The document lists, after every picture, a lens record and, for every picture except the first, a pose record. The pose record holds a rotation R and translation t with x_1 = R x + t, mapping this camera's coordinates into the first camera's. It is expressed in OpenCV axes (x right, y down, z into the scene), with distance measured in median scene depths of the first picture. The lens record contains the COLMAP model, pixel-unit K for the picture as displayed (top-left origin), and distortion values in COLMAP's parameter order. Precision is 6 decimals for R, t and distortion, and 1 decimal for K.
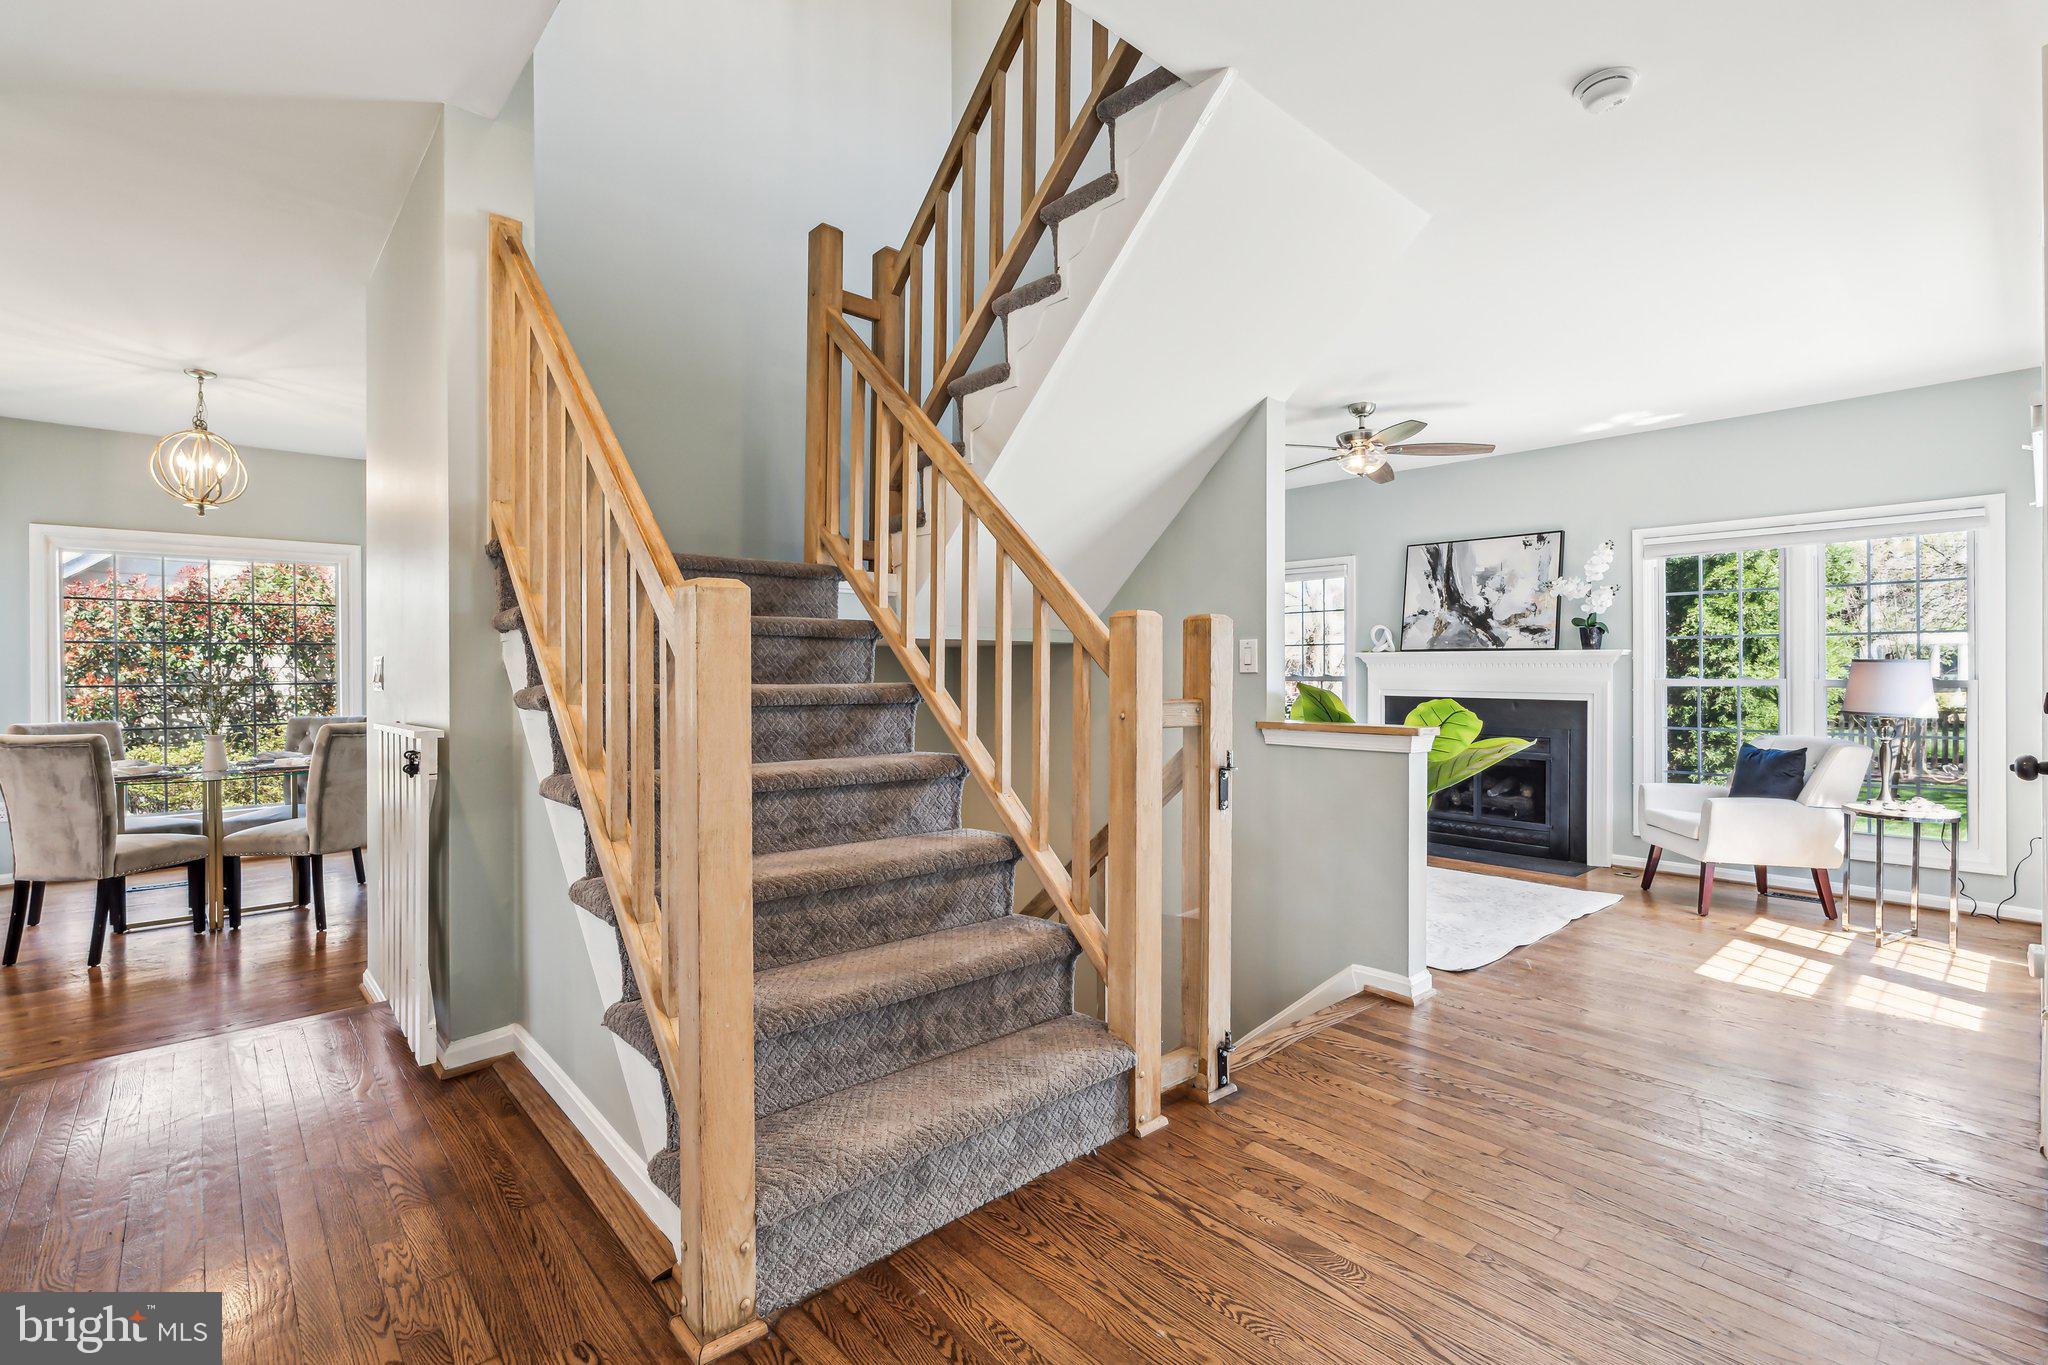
lens RADIAL K [[920.9, 0, 1024.9], [0, 920.9, 677.7], [0, 0, 1]] dist [0.000055, 0.000222]
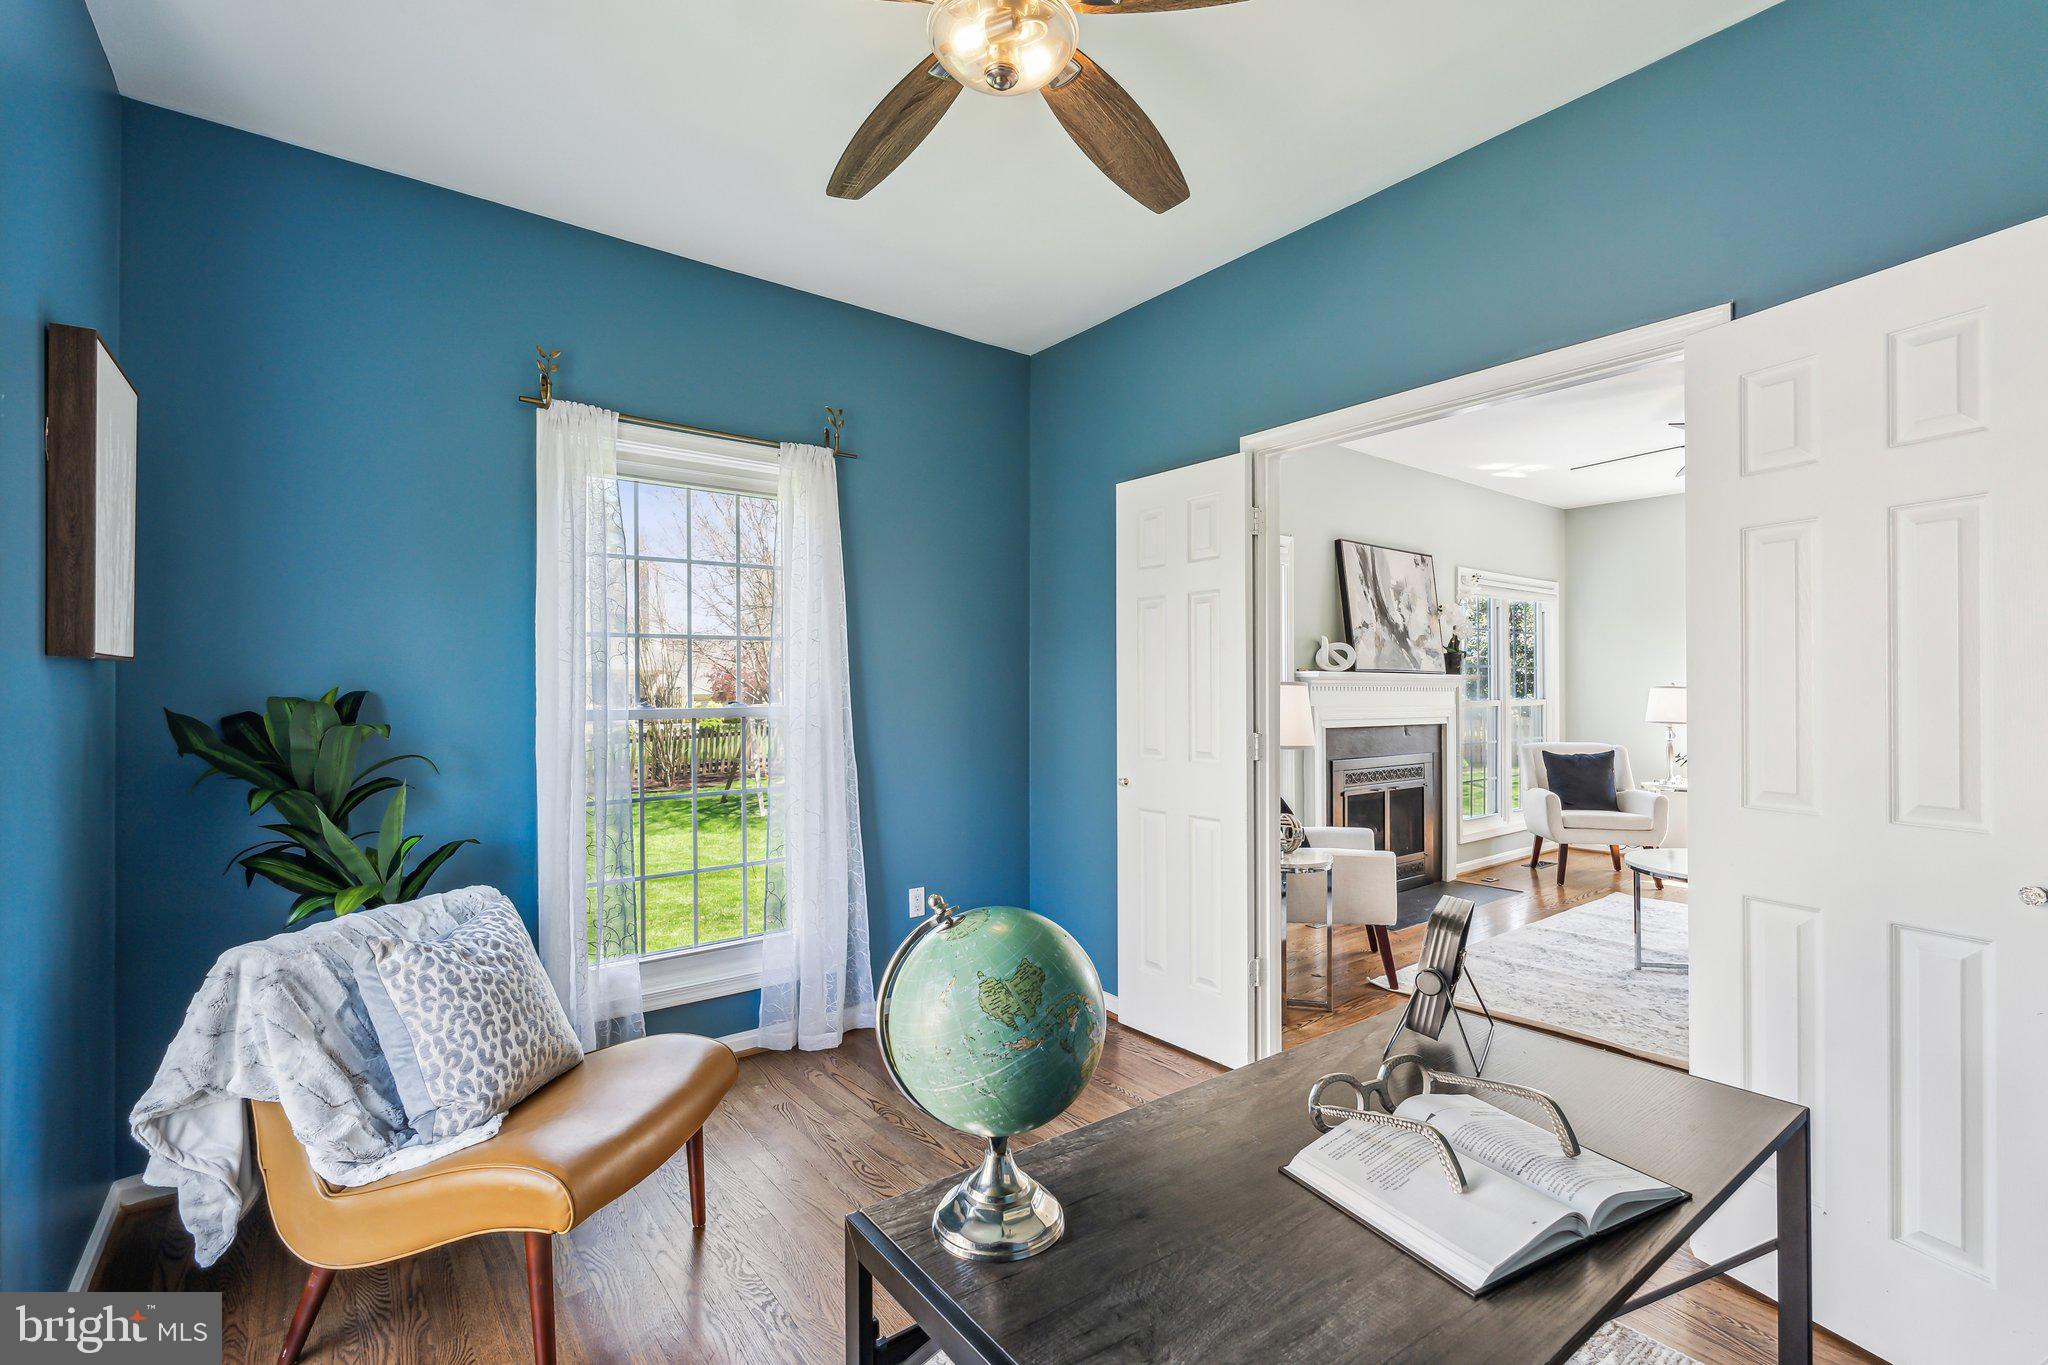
lens RADIAL K [[923.3, 0, 1024.0], [0, 923.3, 682.5], [0, 0, 1]] dist [-0.000277, 0.000049]
pose [[0.078752, 0.010877, 0.996835, -0.433847], [0.010768, 0.999873, -0.011760, -0.013258], [-0.996836, 0.011660, 0.078625, 1.296860]]
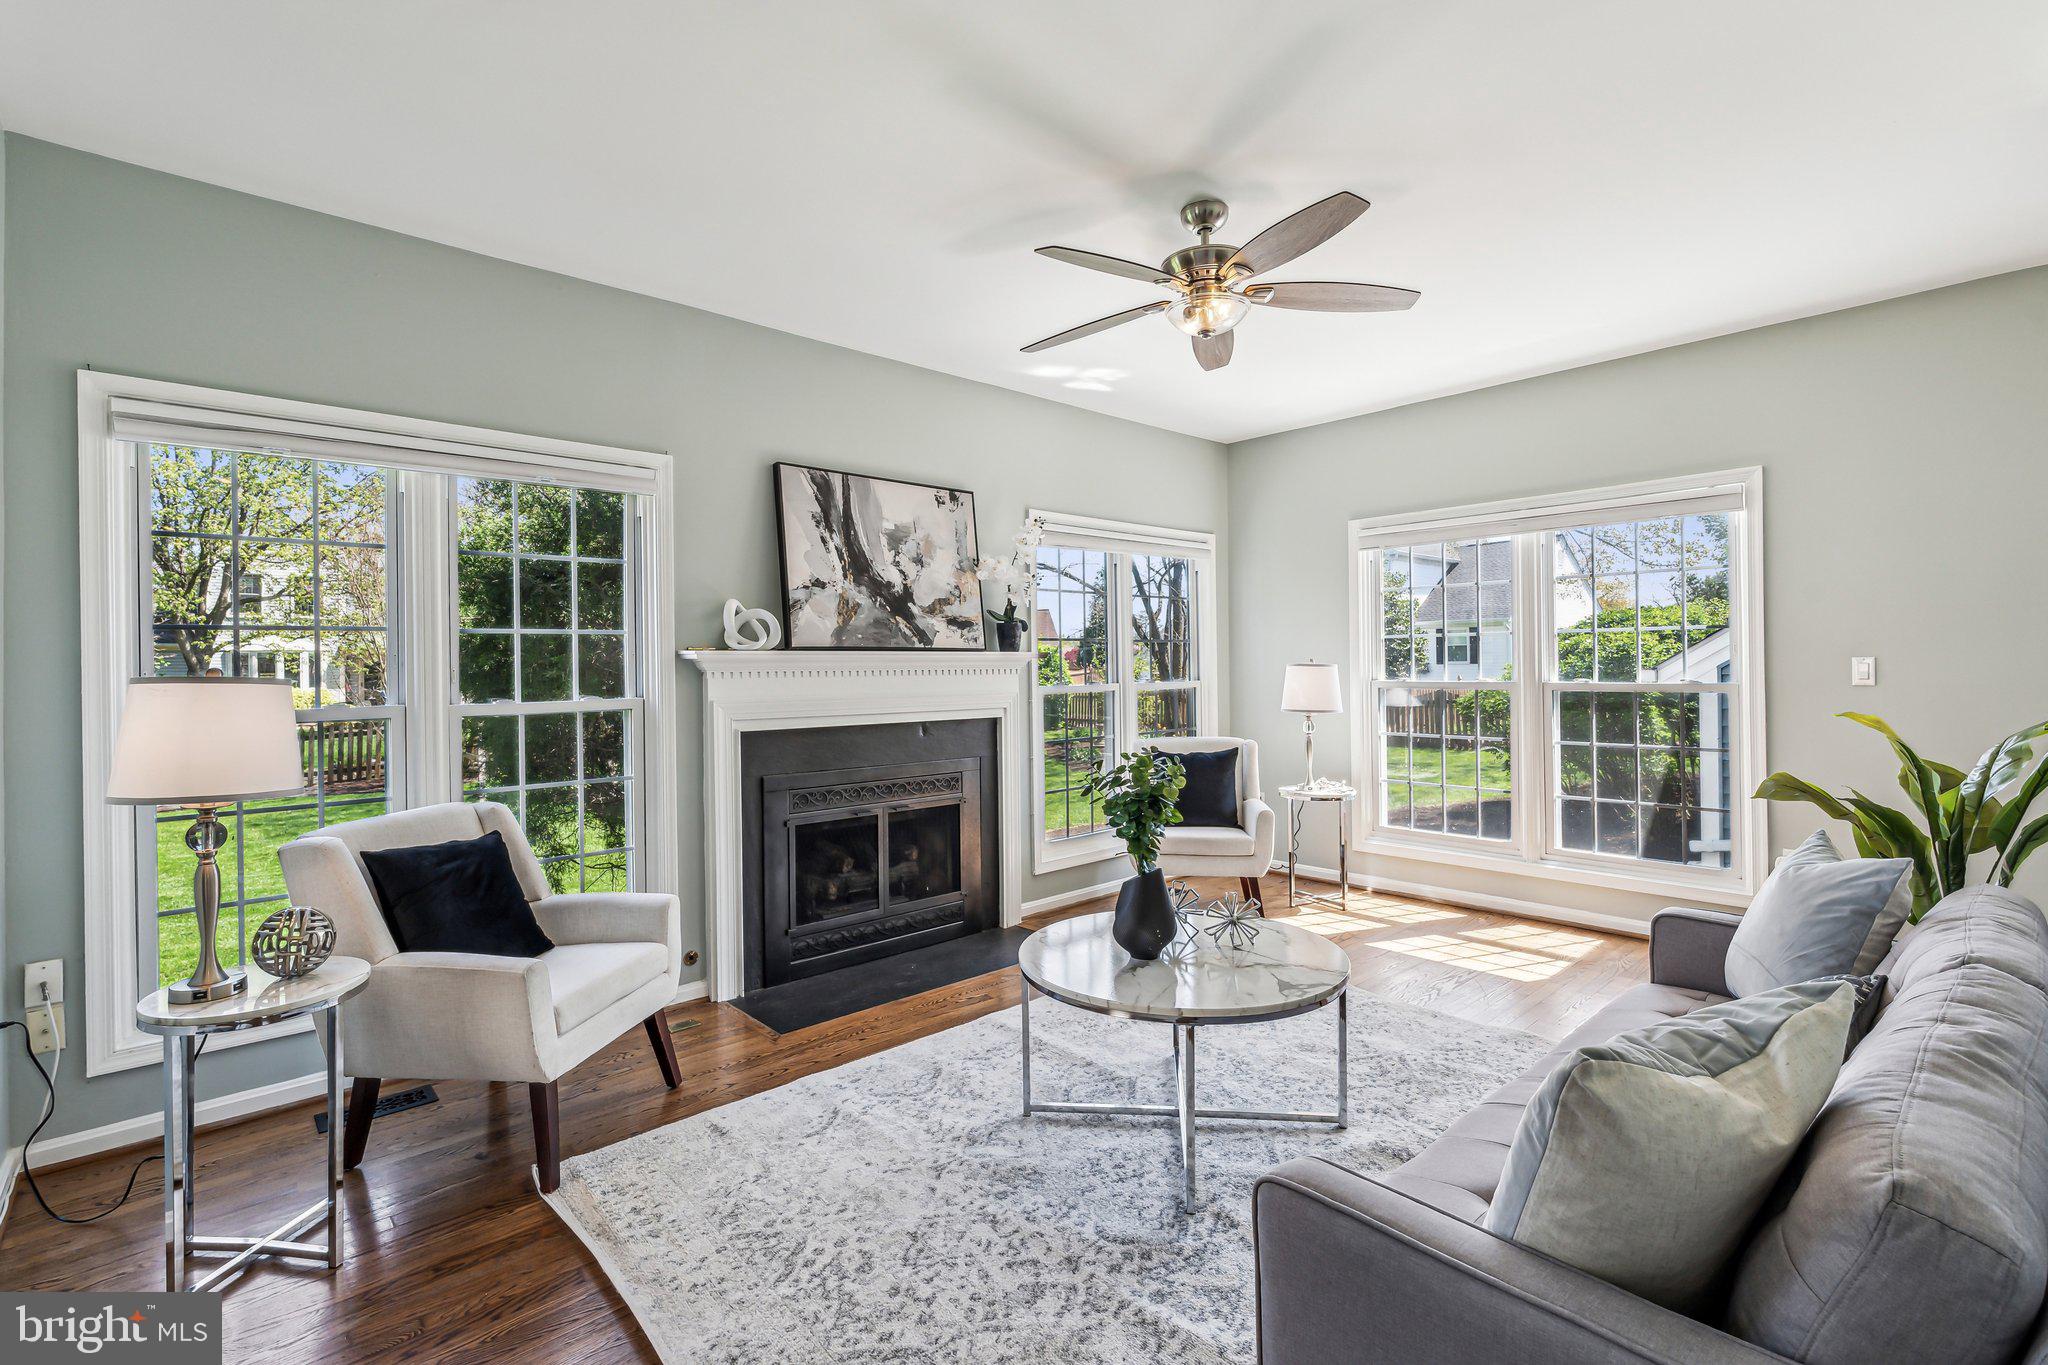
lens RADIAL K [[924.3, 0, 1031.0], [0, 924.3, 660.4], [0, 0, 1]] dist [-0.001519, -0.000030]
pose [[0.009743, 0.006429, 0.999932, -0.159154], [0.020254, 0.999773, -0.006625, -0.016068], [-0.999747, 0.020317, 0.009611, 0.899749]]
